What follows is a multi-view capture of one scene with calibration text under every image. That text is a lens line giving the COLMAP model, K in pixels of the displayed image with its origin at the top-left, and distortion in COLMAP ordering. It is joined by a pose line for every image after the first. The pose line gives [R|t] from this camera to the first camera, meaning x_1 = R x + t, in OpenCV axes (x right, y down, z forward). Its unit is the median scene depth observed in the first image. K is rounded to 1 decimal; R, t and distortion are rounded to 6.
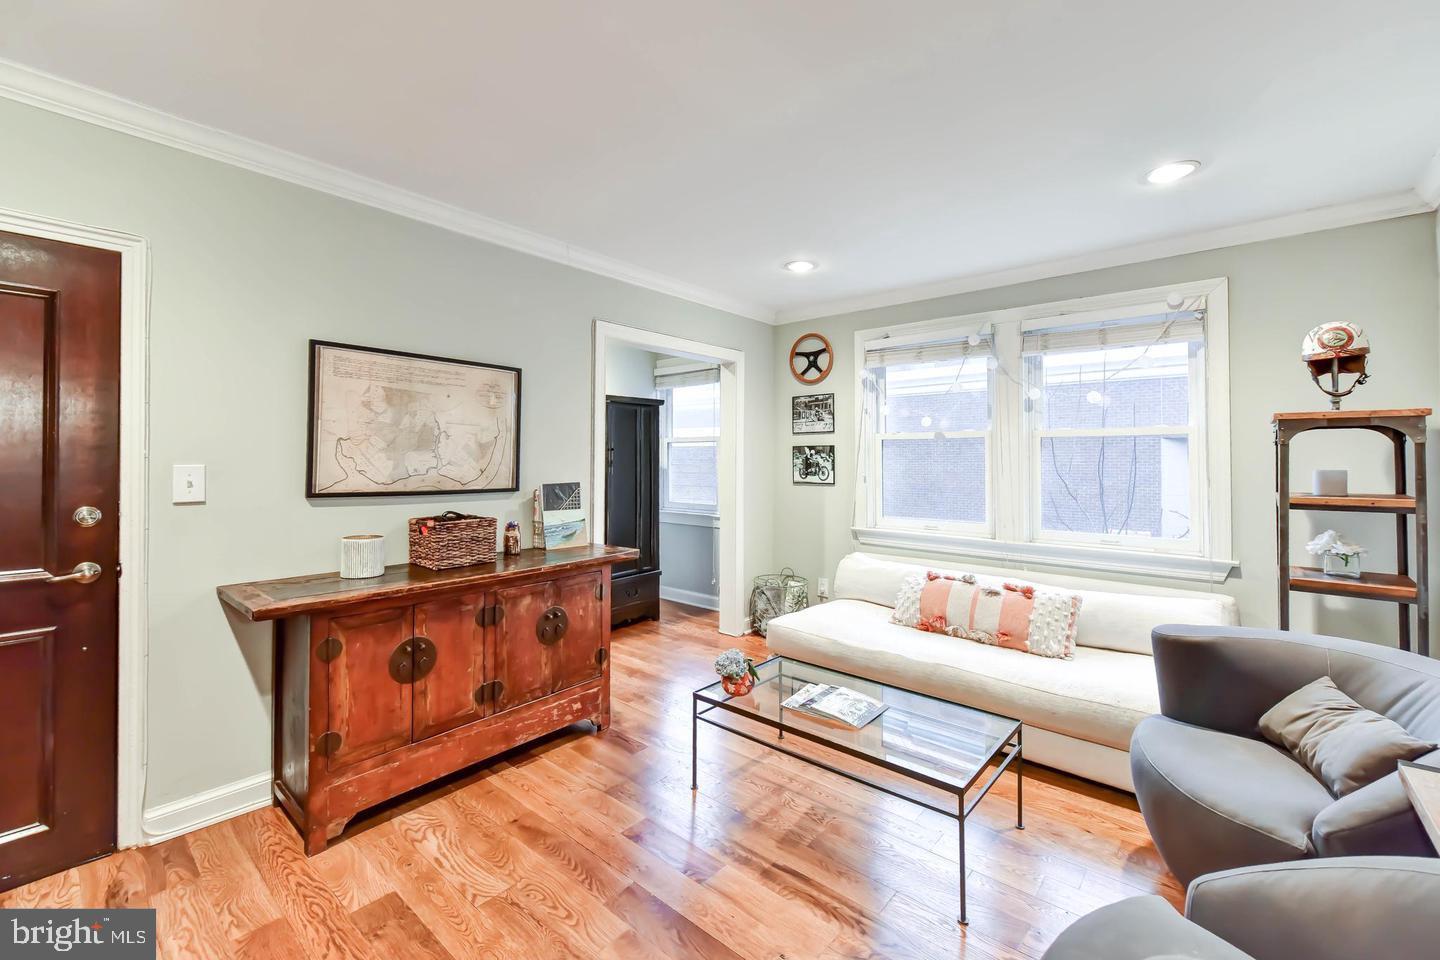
lens RADIAL K [[602.2, 0, 716.3], [0, 602.2, 448.5], [0, 0, 1]] dist [-0.000404, -0.000376]
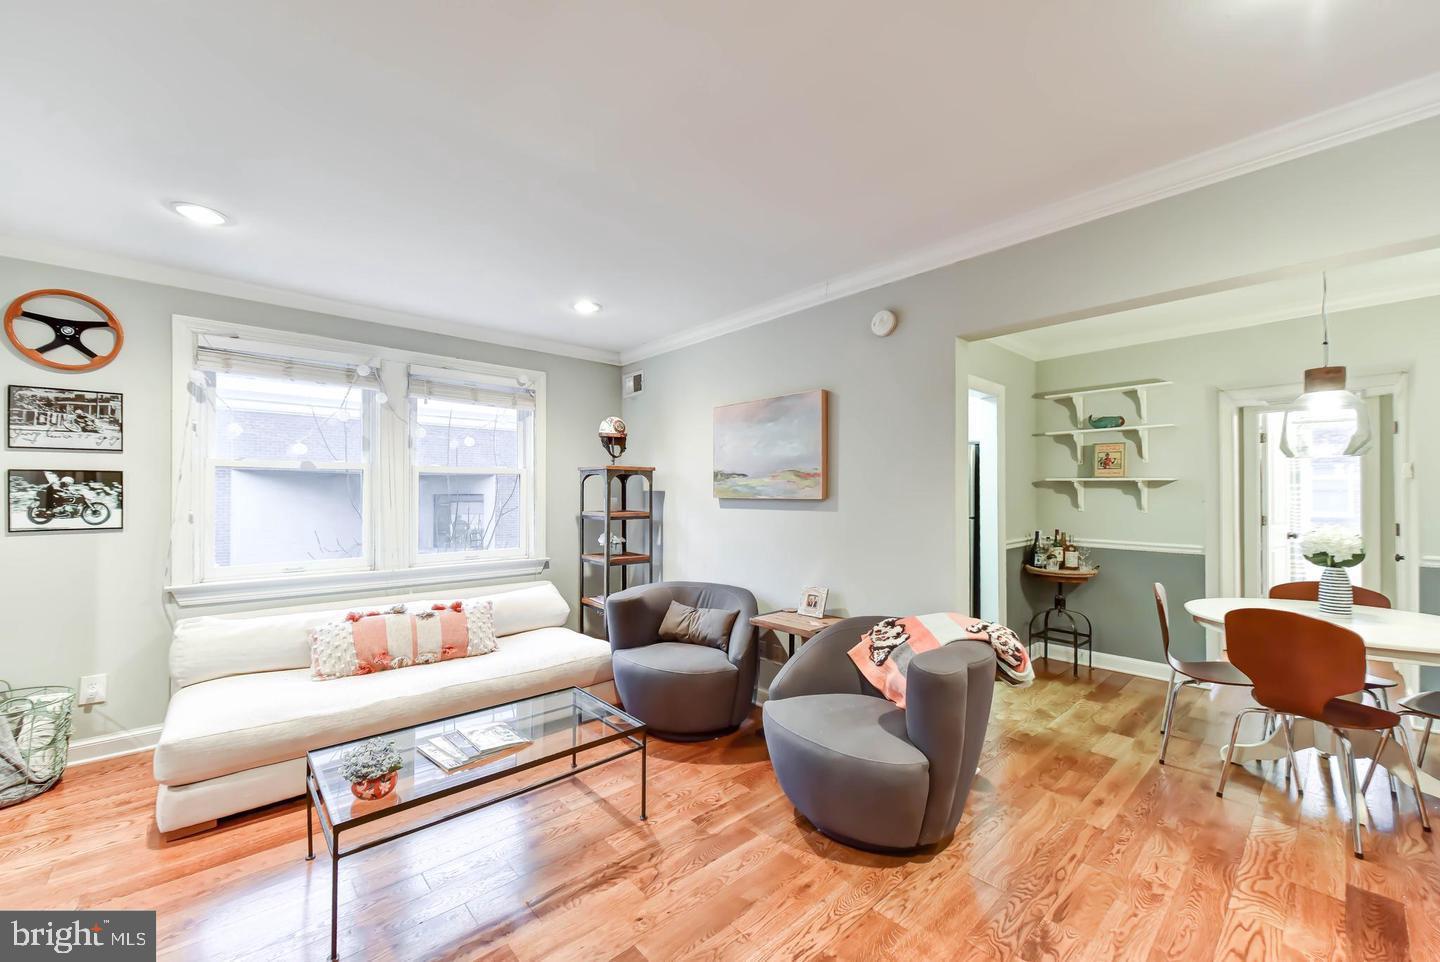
lens RADIAL K [[560.4, 0, 720.0], [0, 560.4, 481.0], [0, 0, 1]] dist [0.000952, 0.000016]
pose [[0.120493, 0.017989, 0.992551, -0.492062], [-0.019150, 0.999692, -0.015793, 0.004504], [-0.992529, -0.017104, 0.120800, 0.371604]]
